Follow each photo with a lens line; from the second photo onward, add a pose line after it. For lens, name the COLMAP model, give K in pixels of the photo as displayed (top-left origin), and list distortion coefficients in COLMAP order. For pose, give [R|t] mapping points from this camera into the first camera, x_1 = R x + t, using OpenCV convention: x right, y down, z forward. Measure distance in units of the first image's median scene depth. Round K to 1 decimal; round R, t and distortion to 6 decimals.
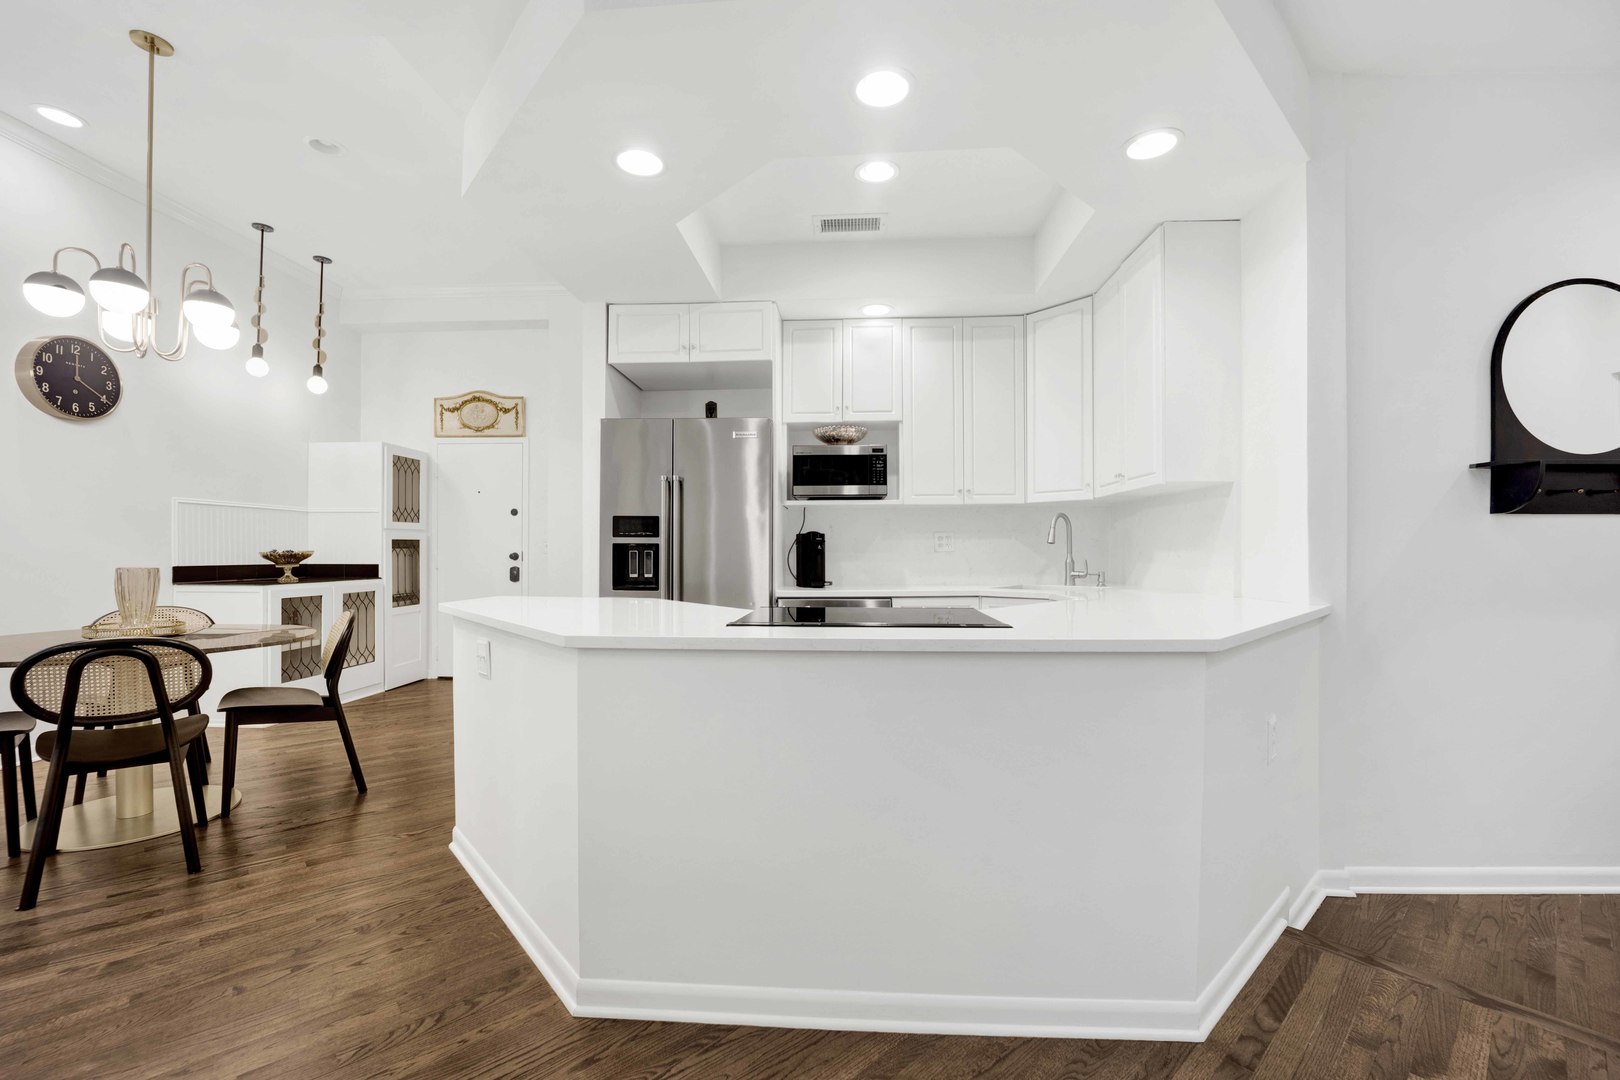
lens RADIAL K [[675.1, 0, 787.4], [0, 675.1, 549.9], [0, 0, 1]] dist [-0.029505, -0.000211]
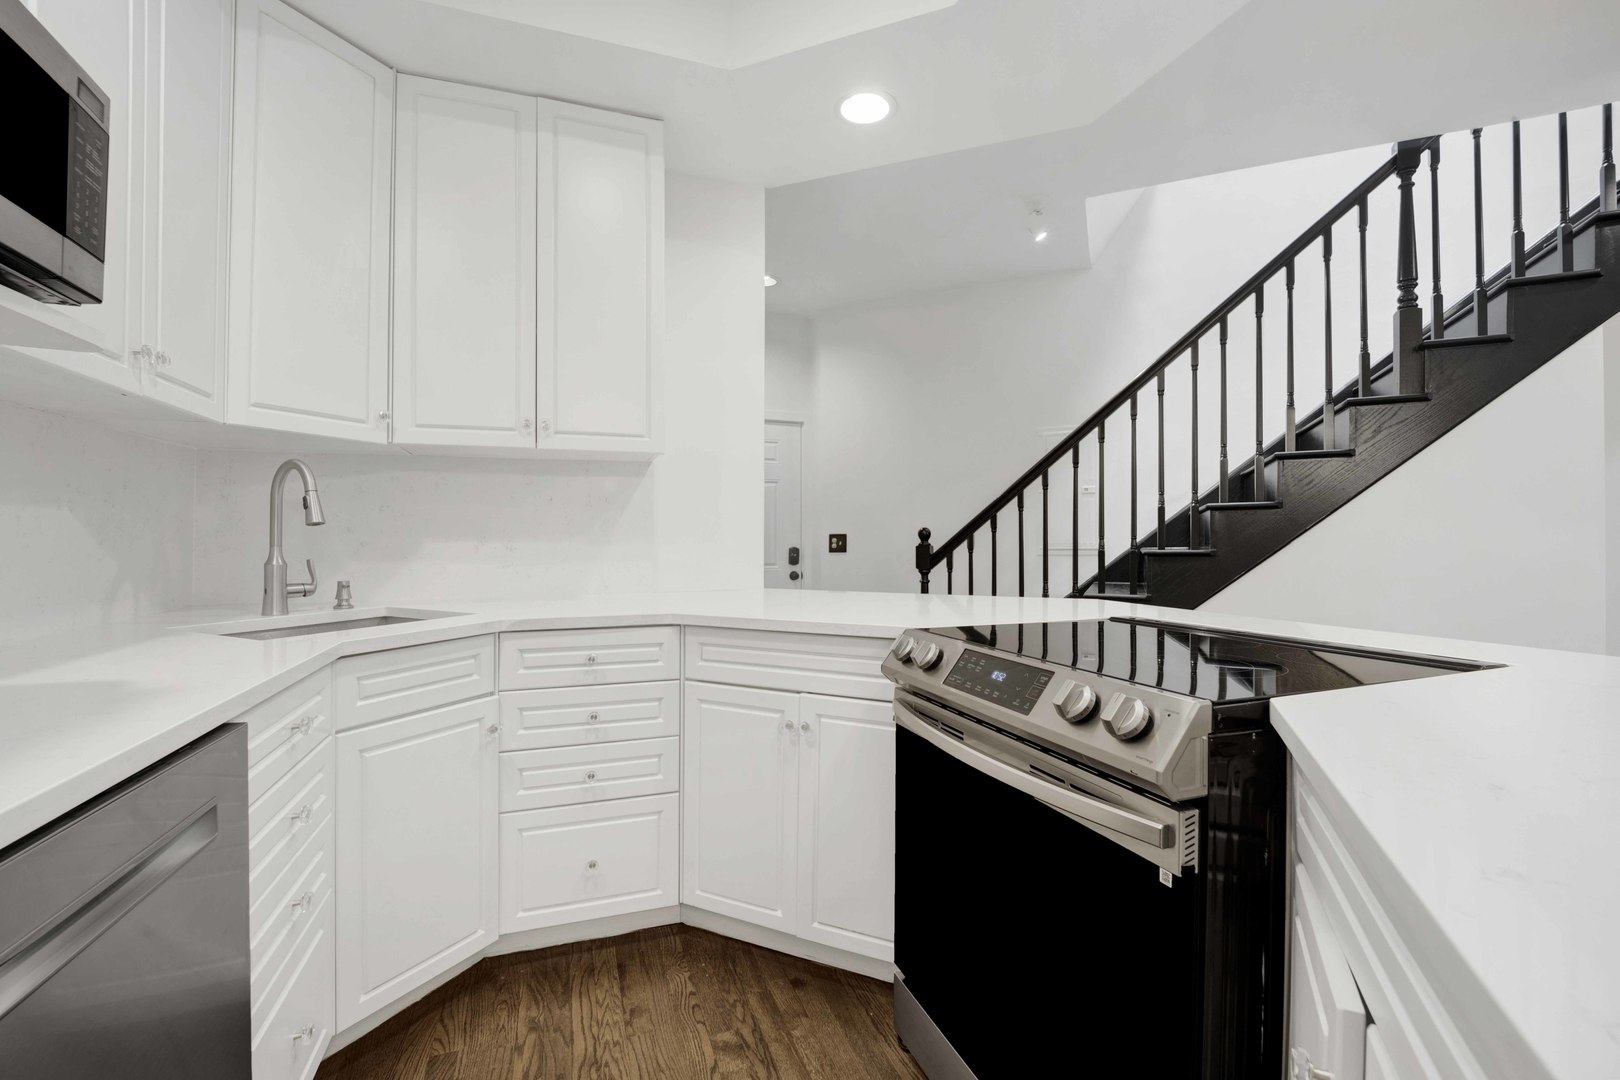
lens RADIAL K [[694.8, 0, 810.0], [0, 694.8, 540.0], [0, 0, 1]] dist [-0.020801, -0.000384]
pose [[-0.420906, 0.003786, 0.907096, -0.175092], [0.000301, 0.999992, -0.004034, 0.002886], [-0.907104, -0.001425, -0.420904, 0.861898]]
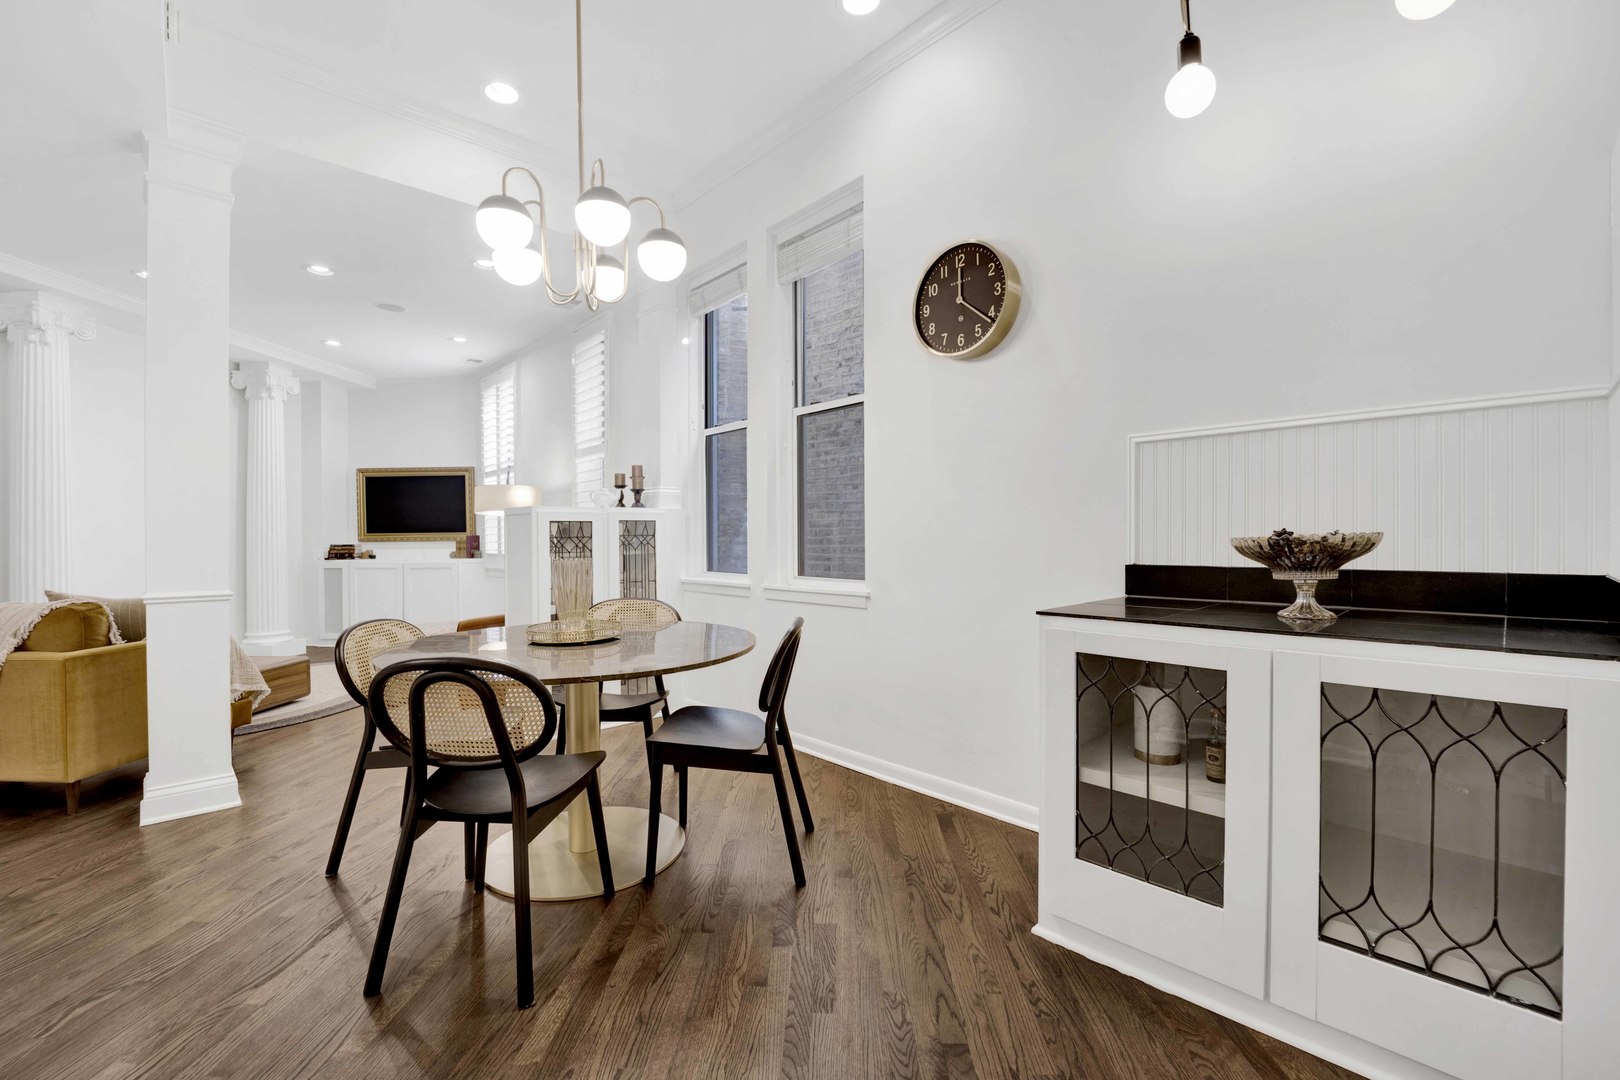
lens RADIAL K [[675.1, 0, 787.4], [0, 675.1, 549.9], [0, 0, 1]] dist [-0.029505, -0.000211]
pose [[-0.679532, 0.012714, -0.733536, -0.386288], [0.006926, 0.999916, 0.010916, 0.005585], [0.733613, 0.002337, -0.679563, 1.294387]]
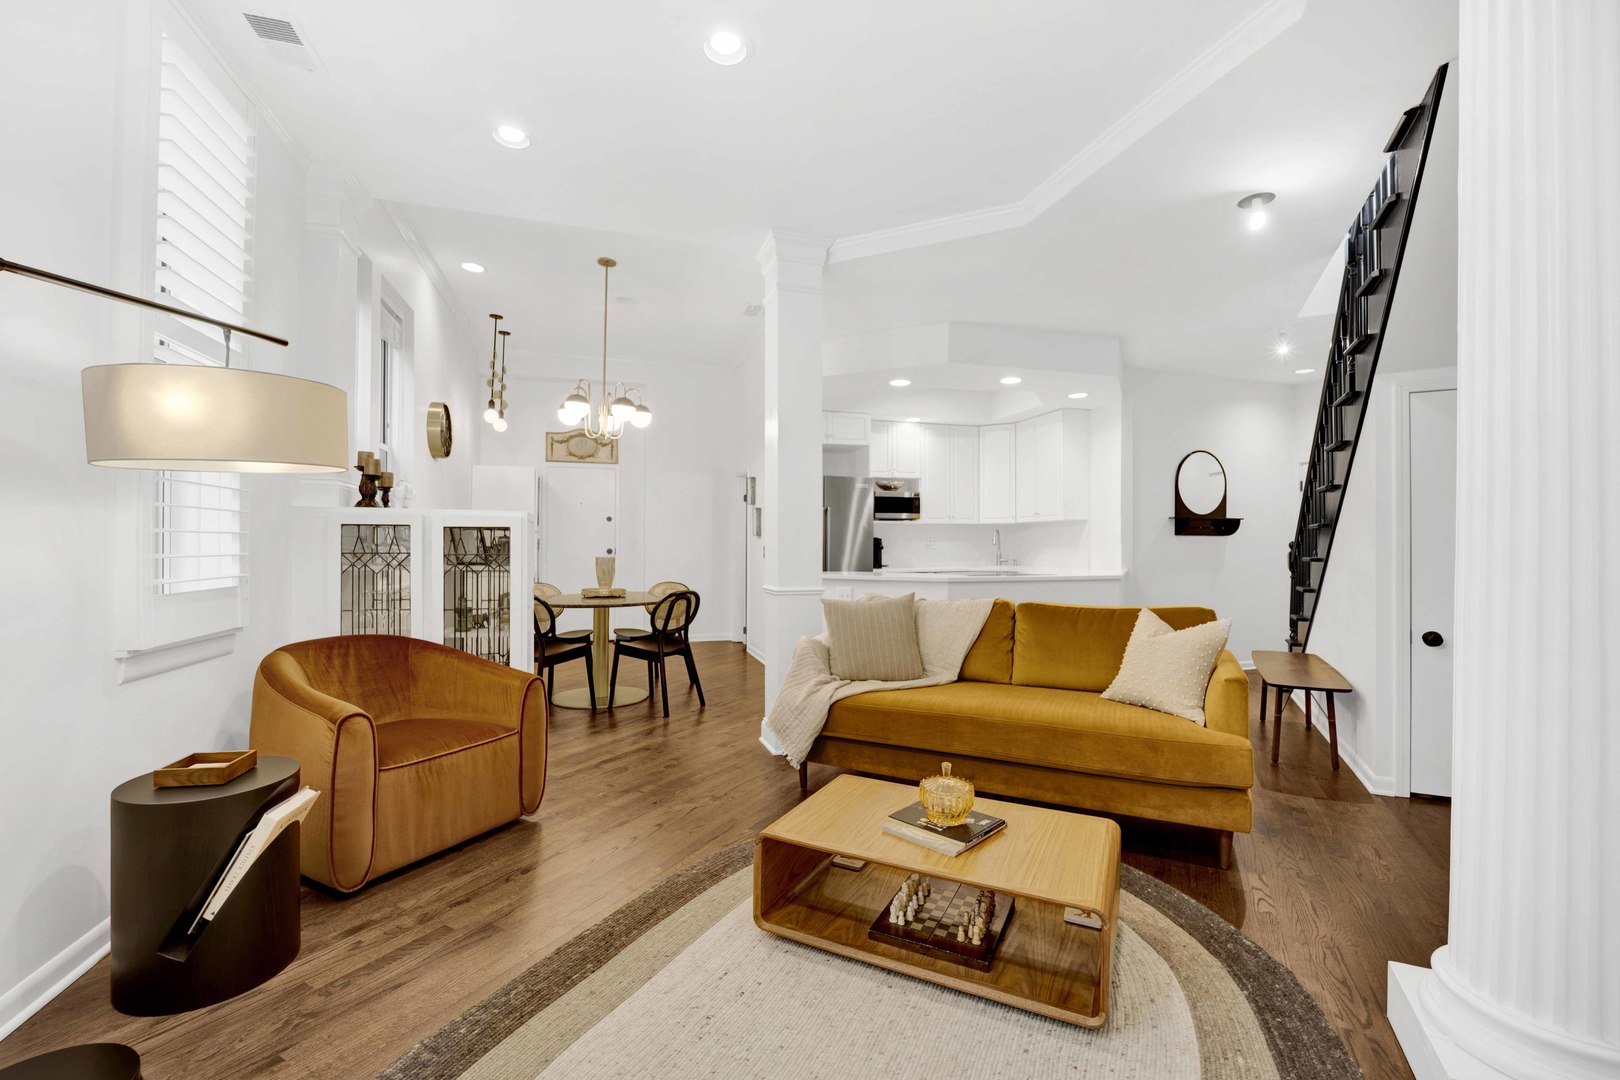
lens RADIAL K [[675.1, 0, 787.4], [0, 675.1, 549.9], [0, 0, 1]] dist [-0.029505, -0.000211]
pose [[0.941710, -0.000463, 0.336425, -0.828994], [-0.002190, 0.999969, 0.007506, -0.007619], [-0.336418, -0.007805, 0.941680, -0.650297]]
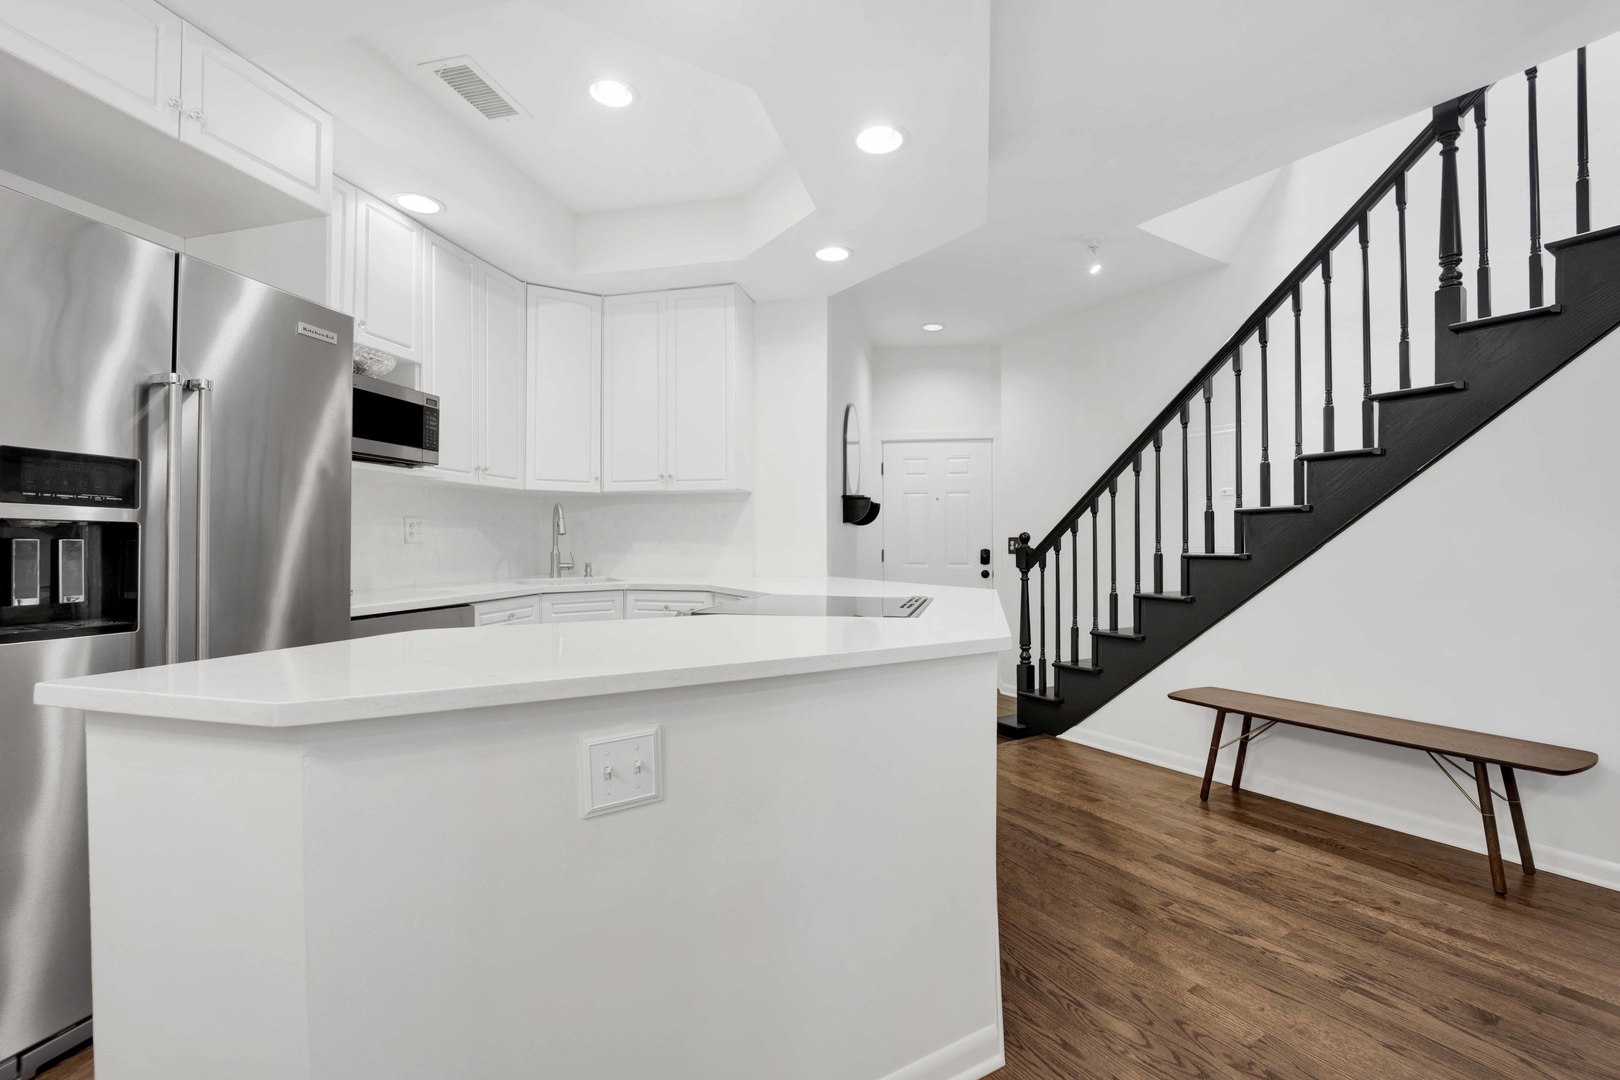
lens RADIAL K [[725.0, 0, 810.0], [0, 725.0, 540.0], [0, 0, 1]] dist [-0.013321, 0.000081]
pose [[0.147022, 0.006246, 0.989114, -0.565004], [-0.004489, 0.999974, -0.005648, 0.002585], [-0.989123, -0.003610, 0.147046, 0.478699]]
